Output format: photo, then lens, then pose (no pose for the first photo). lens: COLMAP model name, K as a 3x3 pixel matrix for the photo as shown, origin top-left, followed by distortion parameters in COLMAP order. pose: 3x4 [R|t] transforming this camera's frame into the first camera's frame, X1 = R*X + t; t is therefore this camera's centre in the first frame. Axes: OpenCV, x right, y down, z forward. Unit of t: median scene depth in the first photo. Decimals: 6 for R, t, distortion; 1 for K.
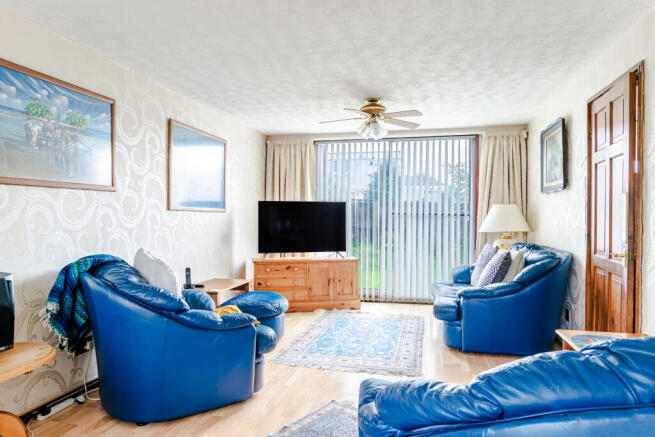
lens RADIAL K [[428.8, 0, 330.3], [0, 428.8, 217.2], [0, 0, 1]] dist [-0.008321, 0.001237]
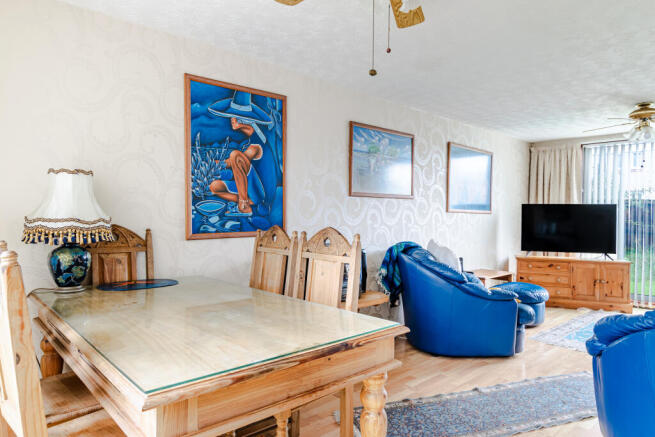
lens RADIAL K [[428.8, 0, 330.3], [0, 428.8, 217.2], [0, 0, 1]] dist [-0.008321, 0.001237]
pose [[0.831536, 0.010763, -0.555367, 0.050425], [-0.012000, 0.999927, 0.001411, 0.001610], [0.555342, 0.005491, 0.831604, -0.277624]]
